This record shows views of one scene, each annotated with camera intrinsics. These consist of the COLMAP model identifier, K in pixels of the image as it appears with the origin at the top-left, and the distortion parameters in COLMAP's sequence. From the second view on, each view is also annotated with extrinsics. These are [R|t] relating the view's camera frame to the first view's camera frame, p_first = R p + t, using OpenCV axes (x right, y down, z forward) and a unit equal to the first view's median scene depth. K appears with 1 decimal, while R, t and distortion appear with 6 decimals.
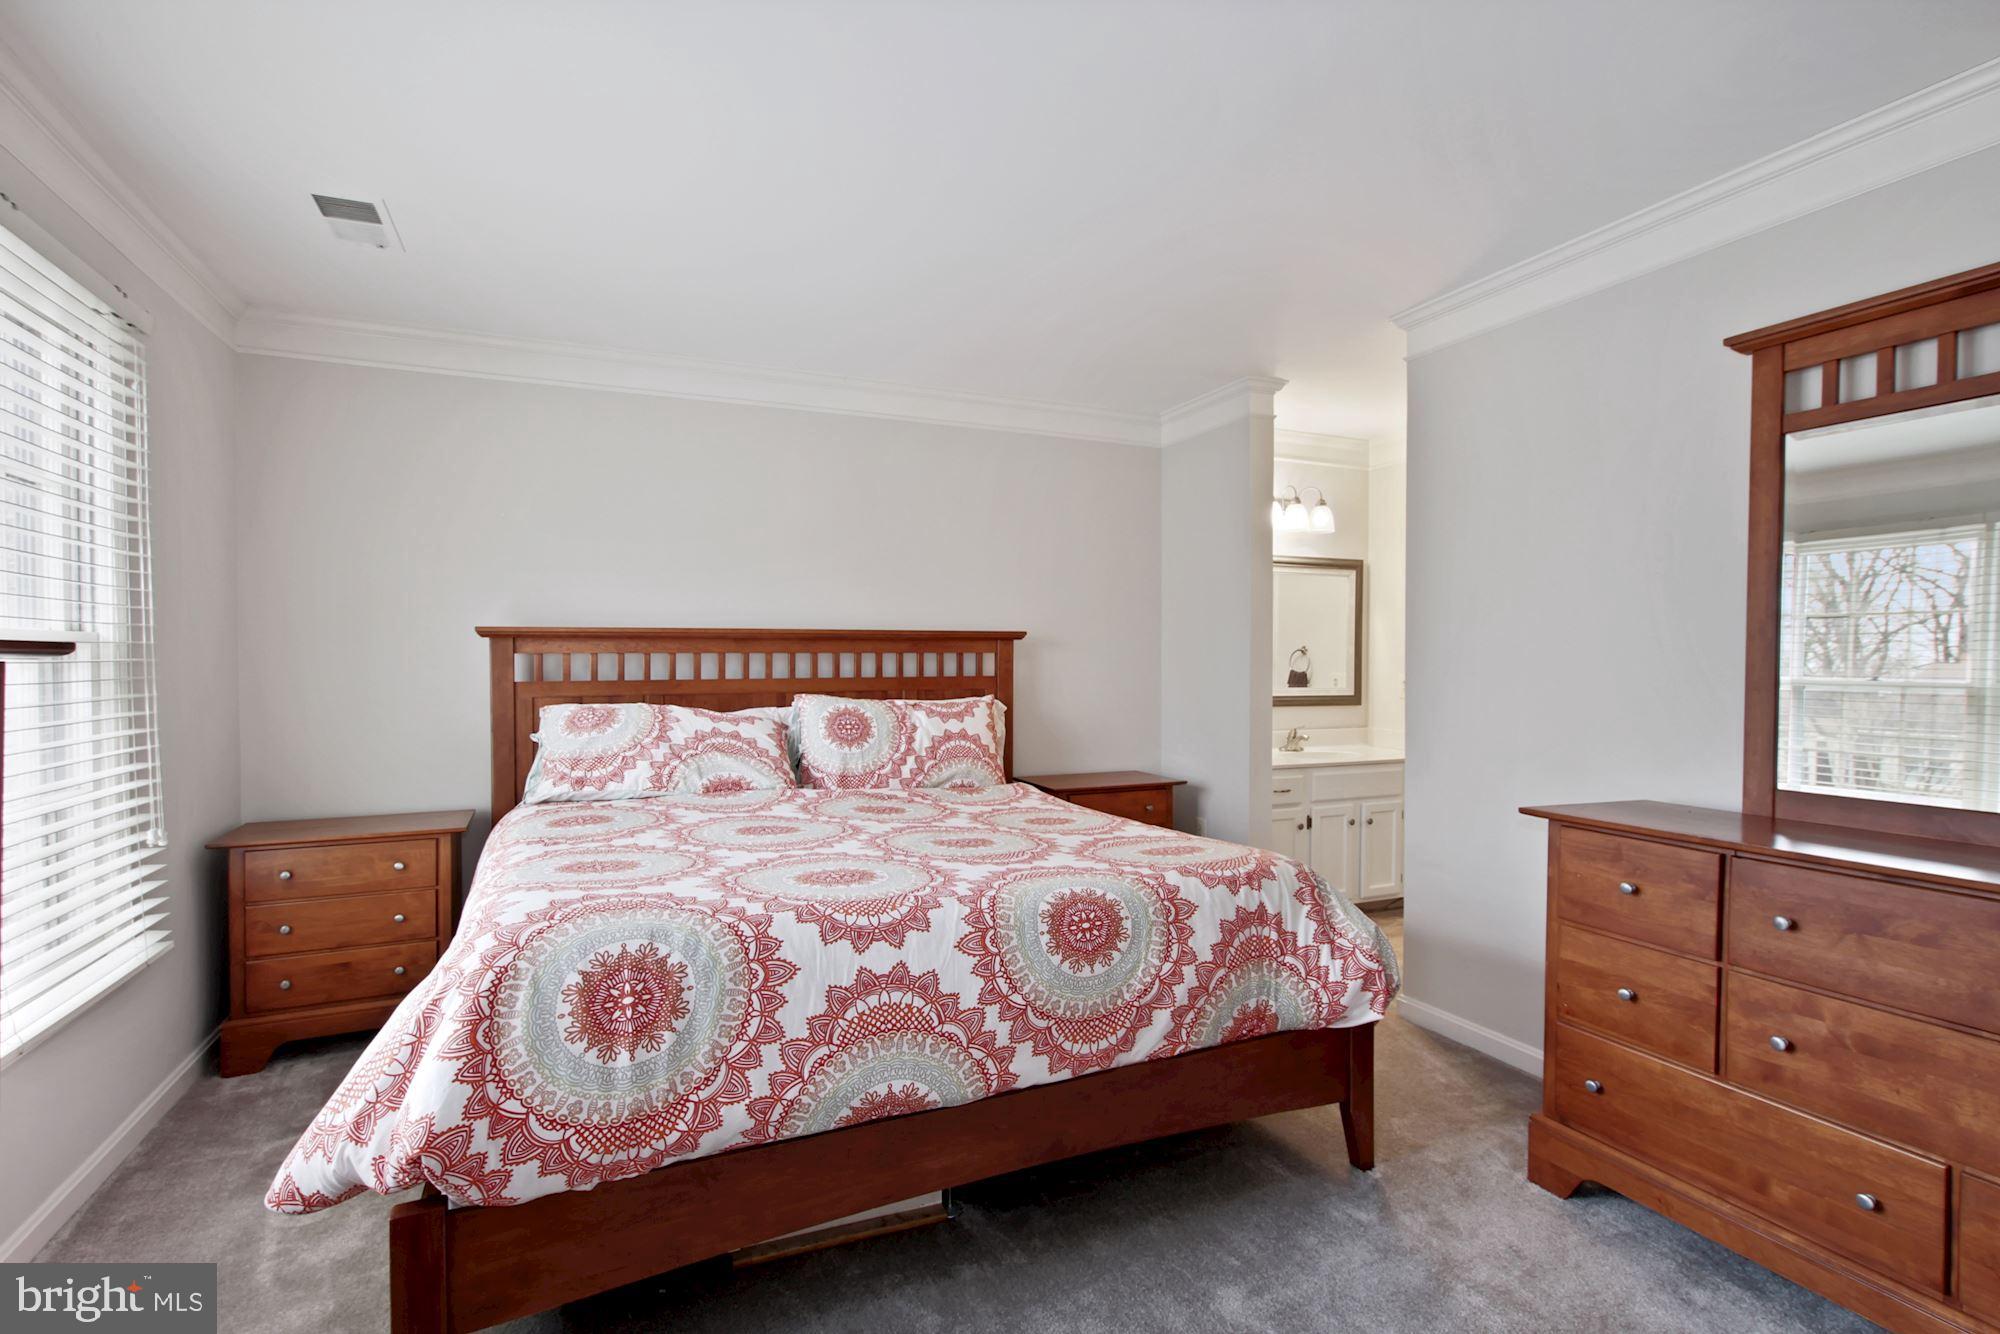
lens RADIAL K [[940.1, 0, 1004.6], [0, 940.1, 676.0], [0, 0, 1]] dist [0.009574, -0.003089]
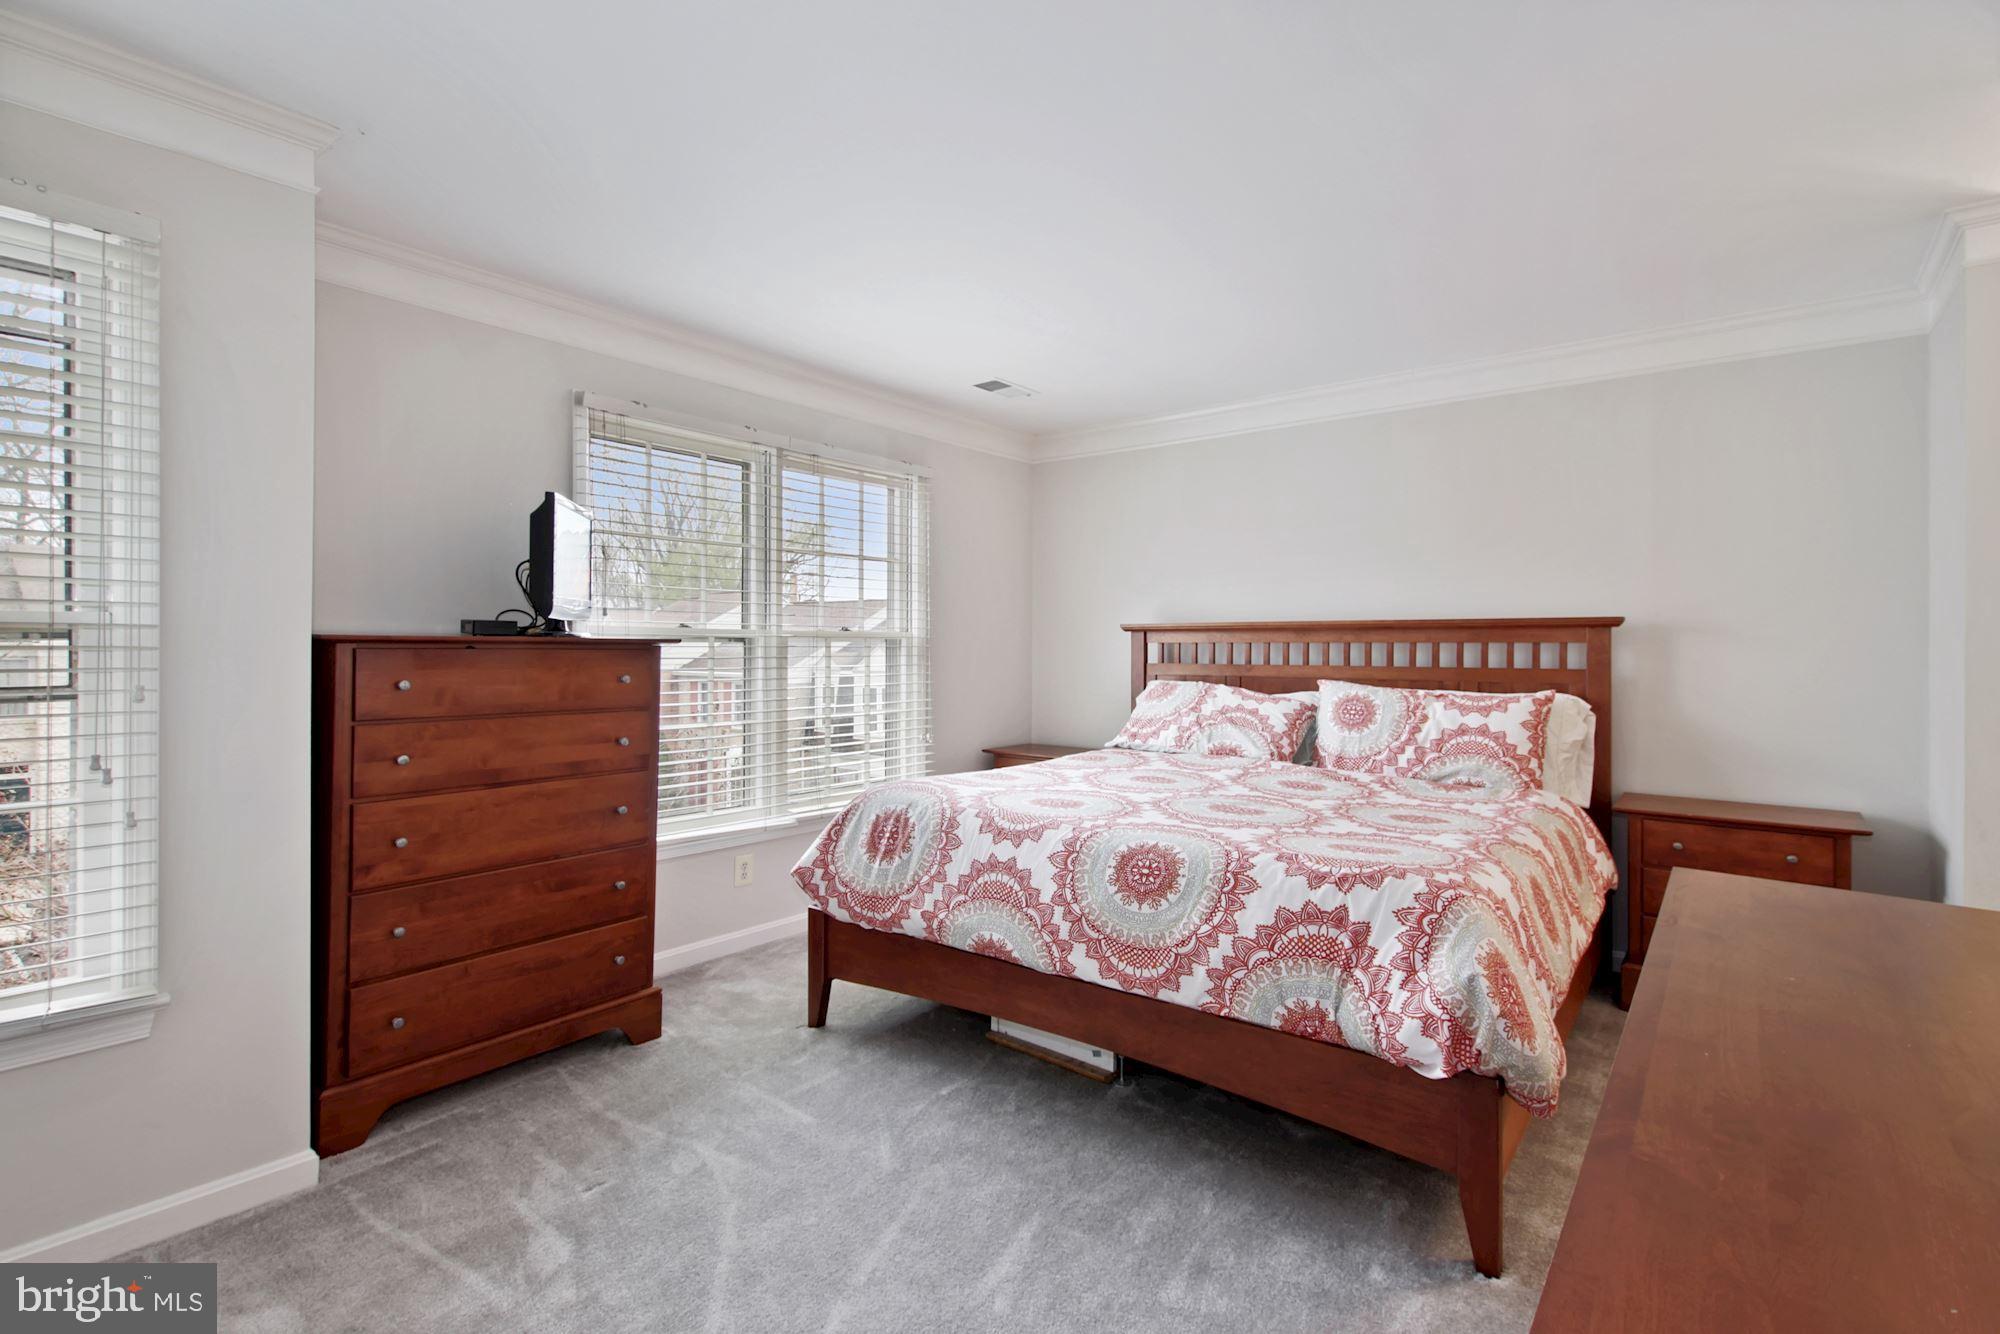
lens RADIAL K [[940.1, 0, 1010.3], [0, 940.1, 654.4], [0, 0, 1]] dist [0.009574, -0.003089]
pose [[0.474958, 0.011094, -0.879939, 1.020868], [-0.020510, 0.999788, 0.001535, -0.008315], [0.879770, 0.017318, 0.475085, 0.268396]]
